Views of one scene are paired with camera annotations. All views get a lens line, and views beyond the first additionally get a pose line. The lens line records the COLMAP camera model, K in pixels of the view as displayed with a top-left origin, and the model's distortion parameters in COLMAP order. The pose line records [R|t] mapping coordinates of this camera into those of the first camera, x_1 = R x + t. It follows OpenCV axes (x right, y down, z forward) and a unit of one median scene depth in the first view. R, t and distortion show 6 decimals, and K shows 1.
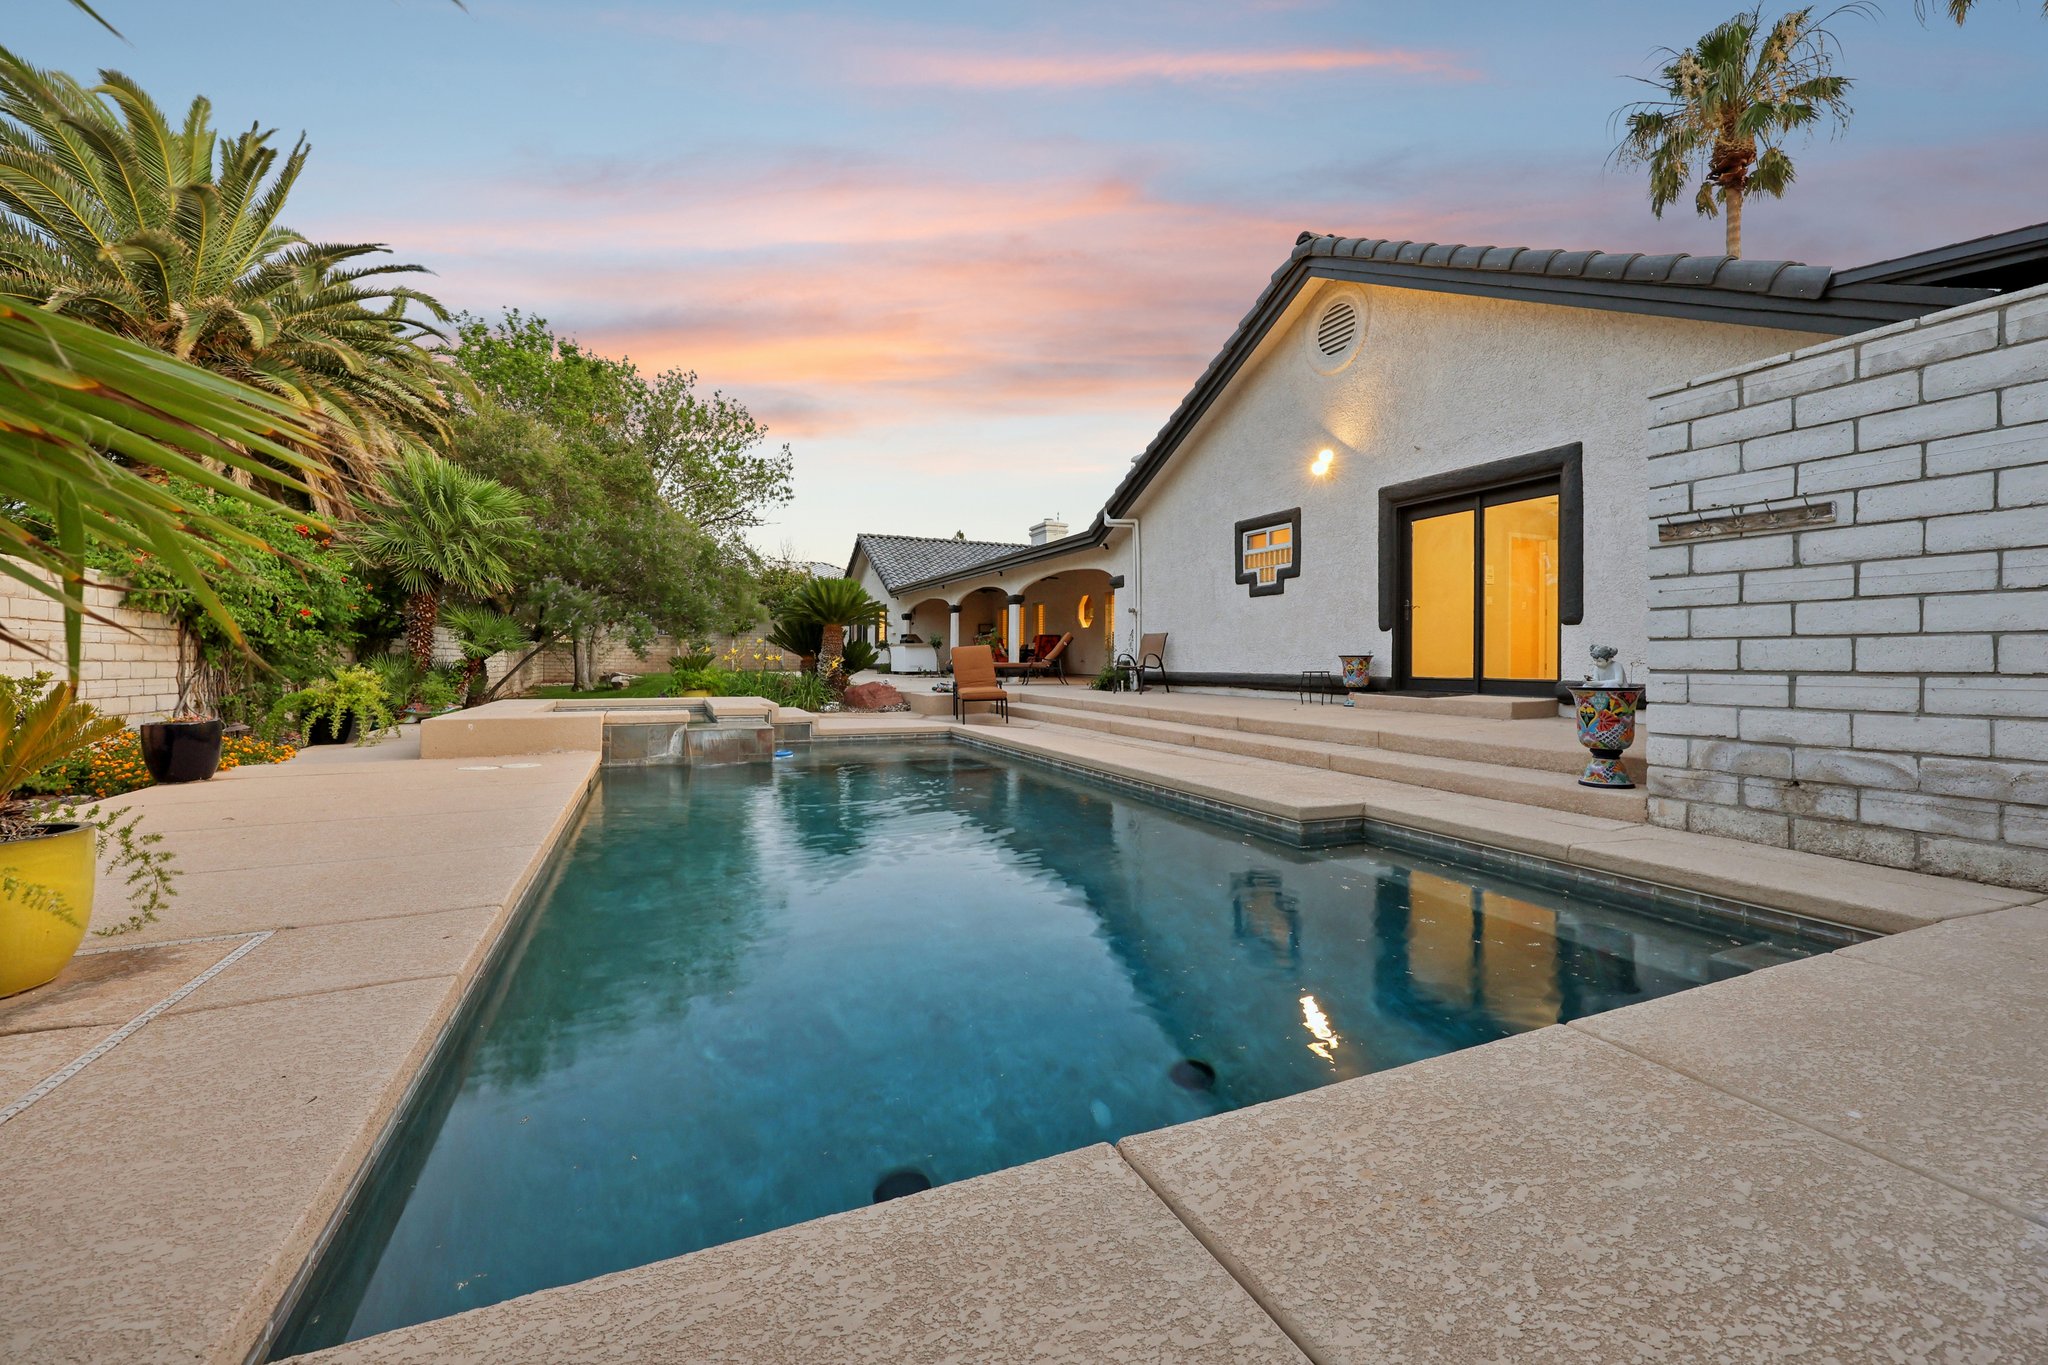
lens RADIAL K [[823.7, 0, 1018.5], [0, 823.7, 653.6], [0, 0, 1]] dist [-0.000464, -0.000107]
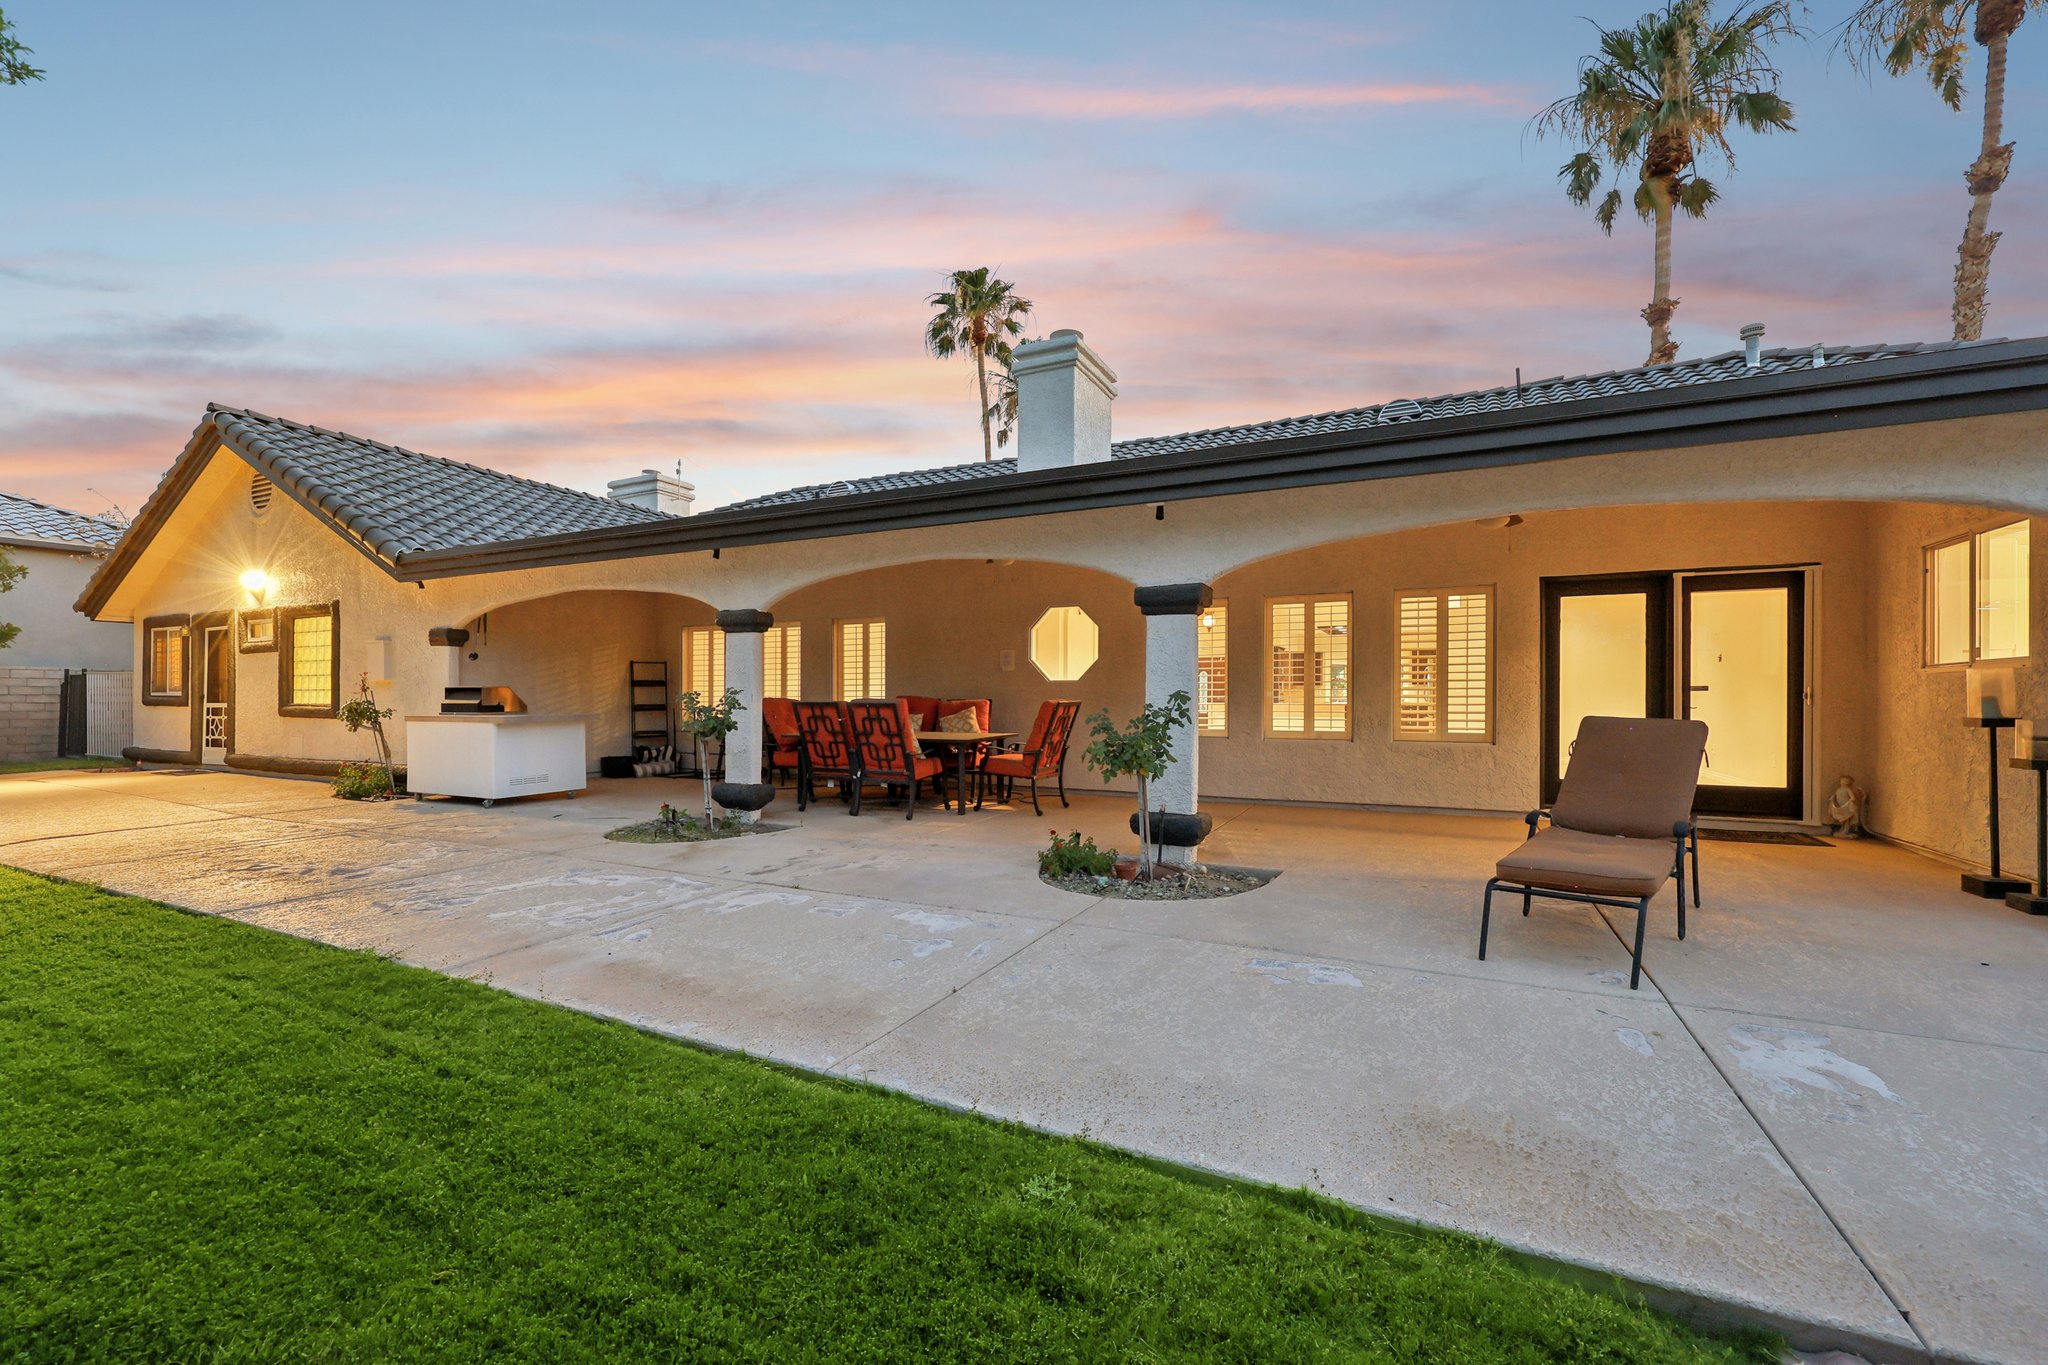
lens RADIAL K [[823.7, 0, 1020.2], [0, 823.7, 694.2], [0, 0, 1]] dist [-0.000464, -0.000107]
pose [[0.766069, -0.001677, 0.642756, -0.570695], [-0.001581, 0.999989, 0.004495, -0.072245], [-0.642756, -0.004460, 0.766058, 1.814644]]
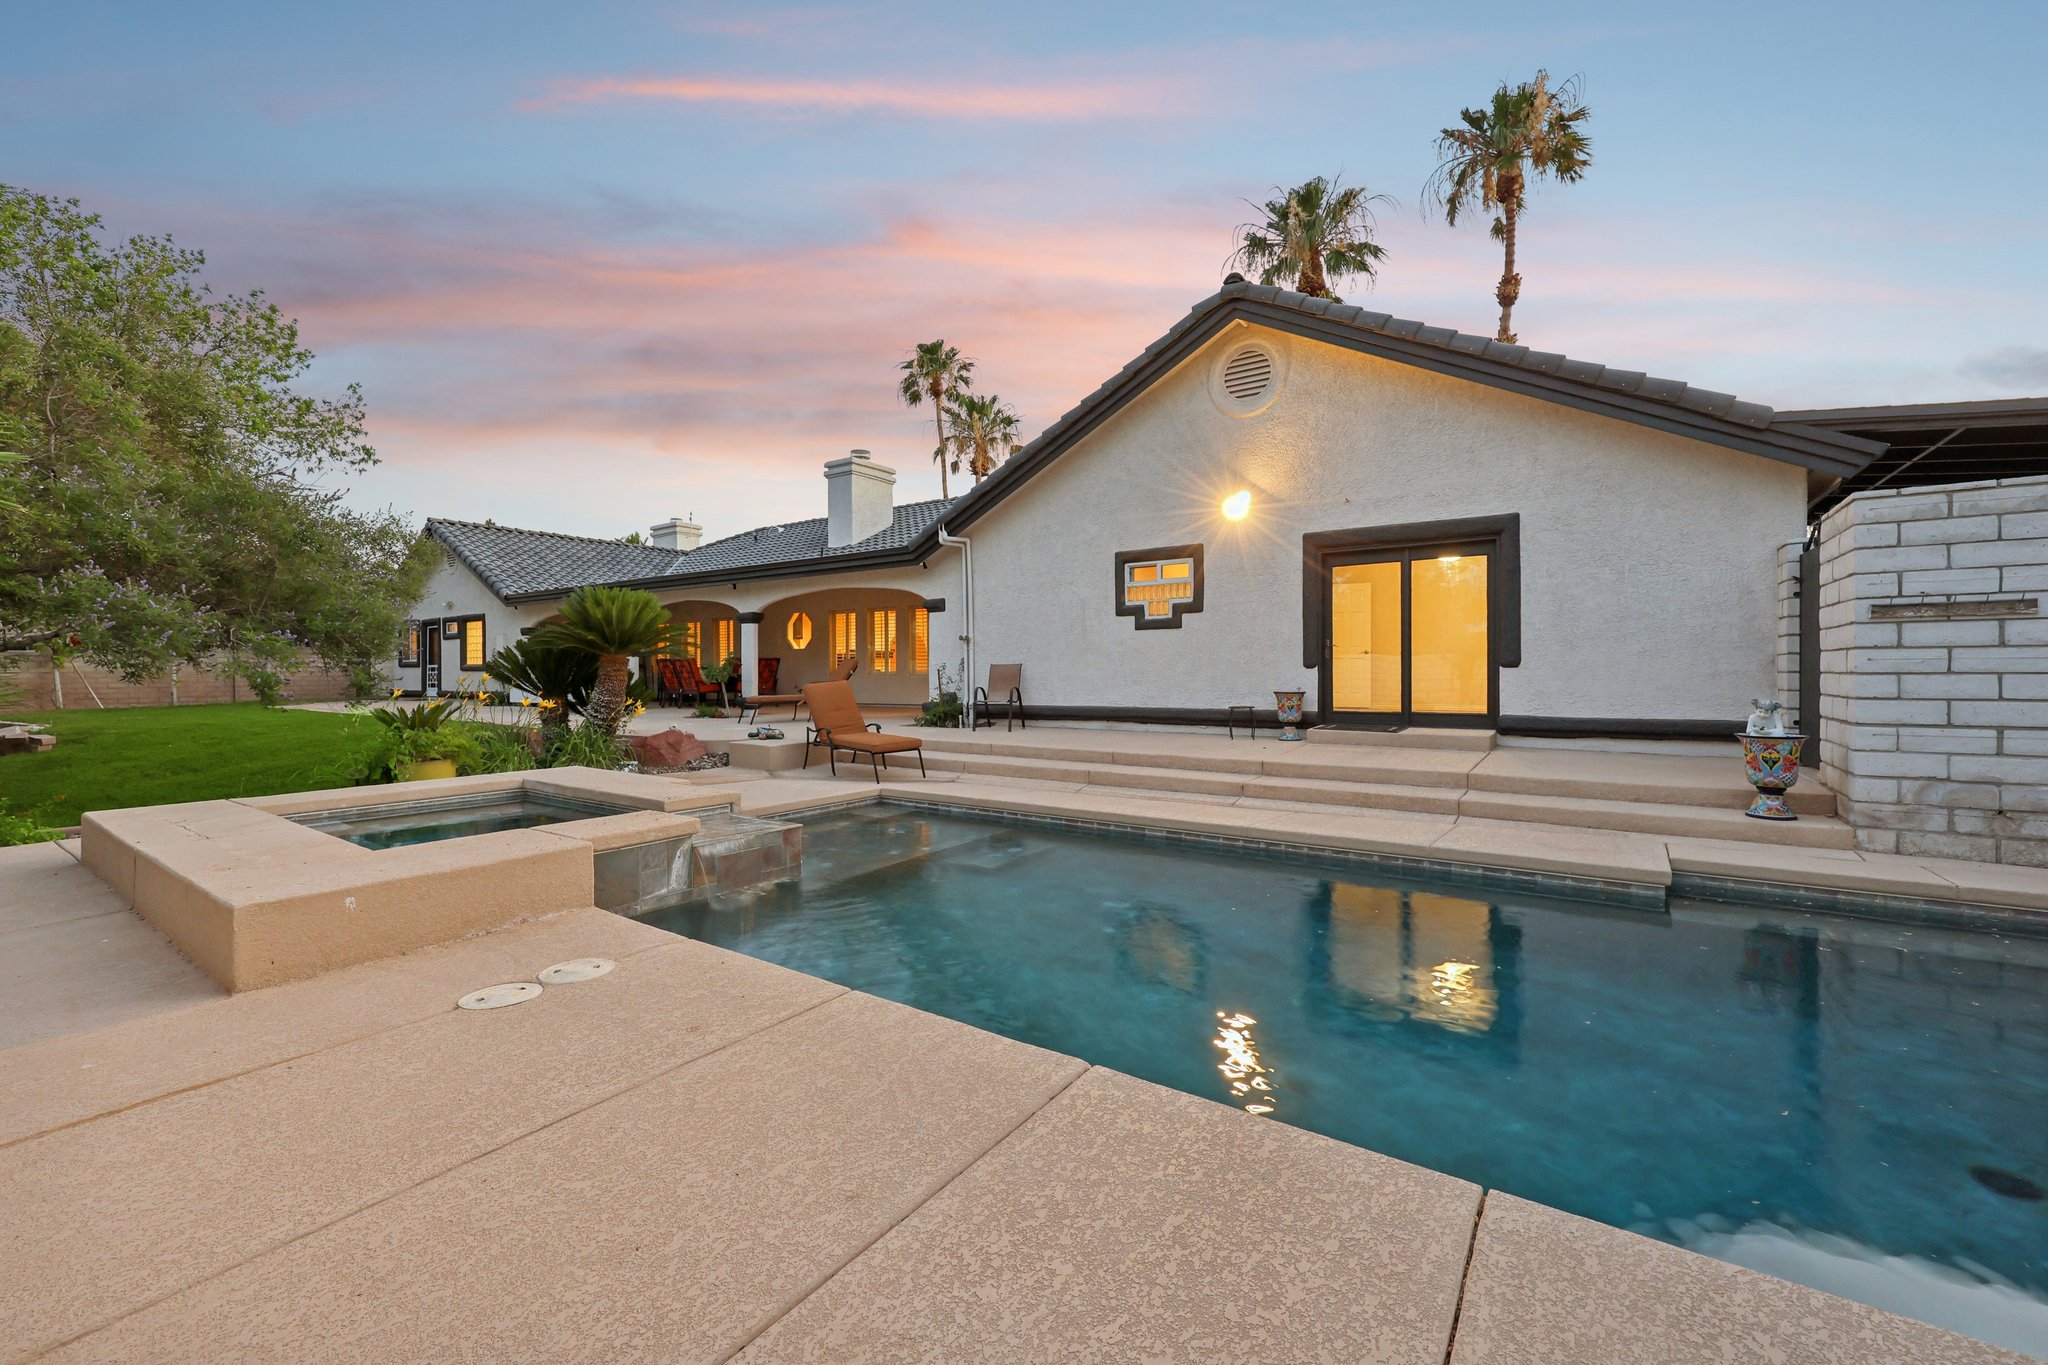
lens RADIAL K [[823.7, 0, 1022.0], [0, 823.7, 673.4], [0, 0, 1]] dist [-0.000464, -0.000107]
pose [[0.852758, -0.011210, 0.522186, -0.471205], [0.006108, 0.999915, 0.011491, -0.038853], [-0.522270, -0.006610, 0.852754, 0.313211]]
